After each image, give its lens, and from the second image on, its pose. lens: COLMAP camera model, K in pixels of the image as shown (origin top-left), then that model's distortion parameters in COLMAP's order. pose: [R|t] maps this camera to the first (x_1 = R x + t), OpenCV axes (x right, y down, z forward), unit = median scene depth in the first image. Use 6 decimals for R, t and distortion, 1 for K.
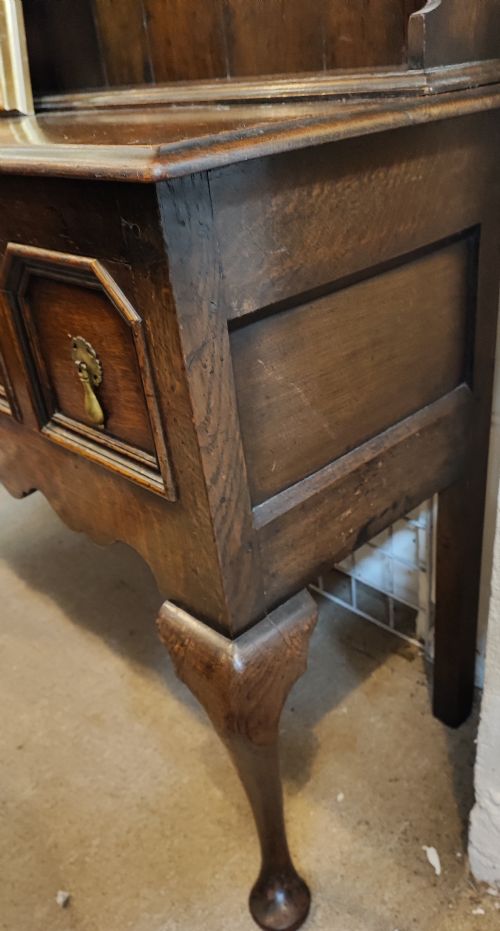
lens RADIAL K [[736.0, 0, 259.3], [0, 736.0, 473.8], [0, 0, 1]] dist [0.013135, 0.002793]
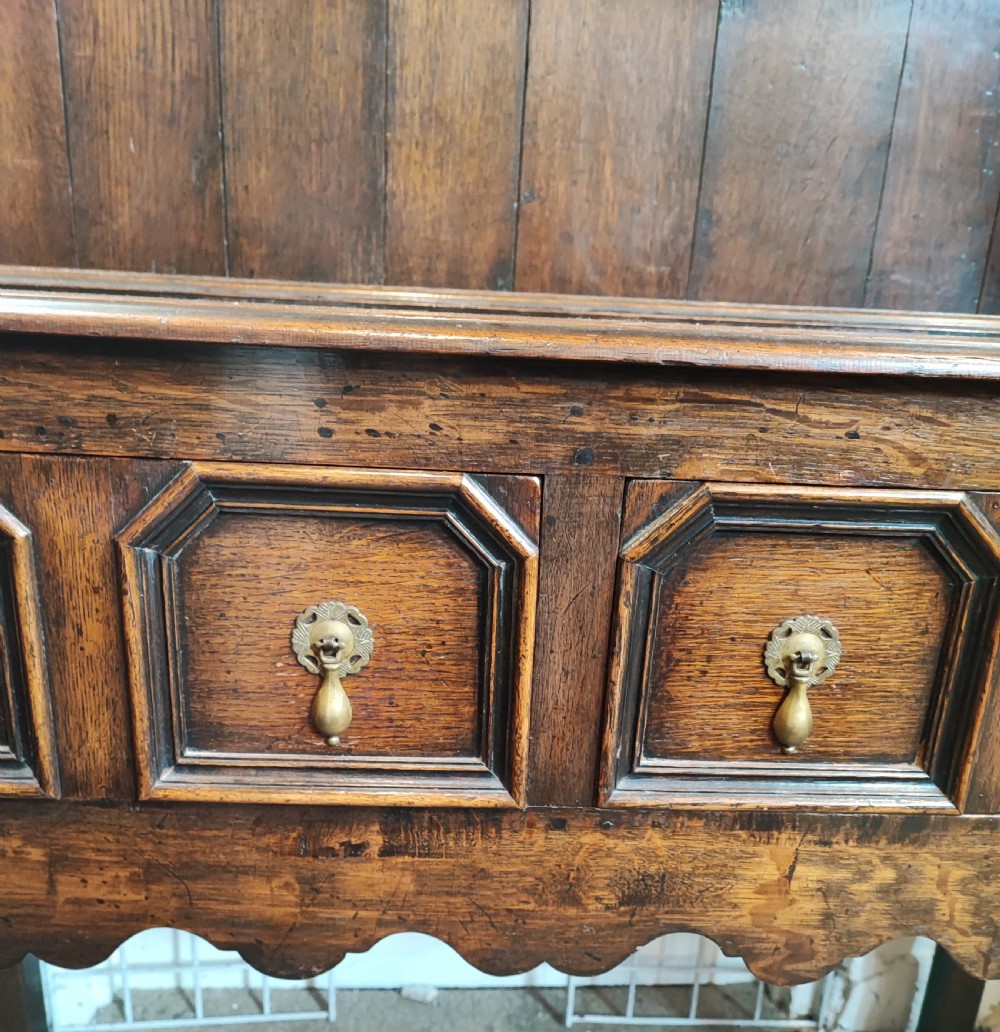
lens RADIAL K [[979.4, 0, 498.7], [0, 979.4, 662.1], [0, 0, 1]] dist [0.002972, 0.000000]
pose [[0.655887, -0.131116, 0.743384, -1.359782], [0.272357, 0.959569, -0.071055, -0.277586], [-0.704012, 0.249070, 0.665080, 0.881363]]
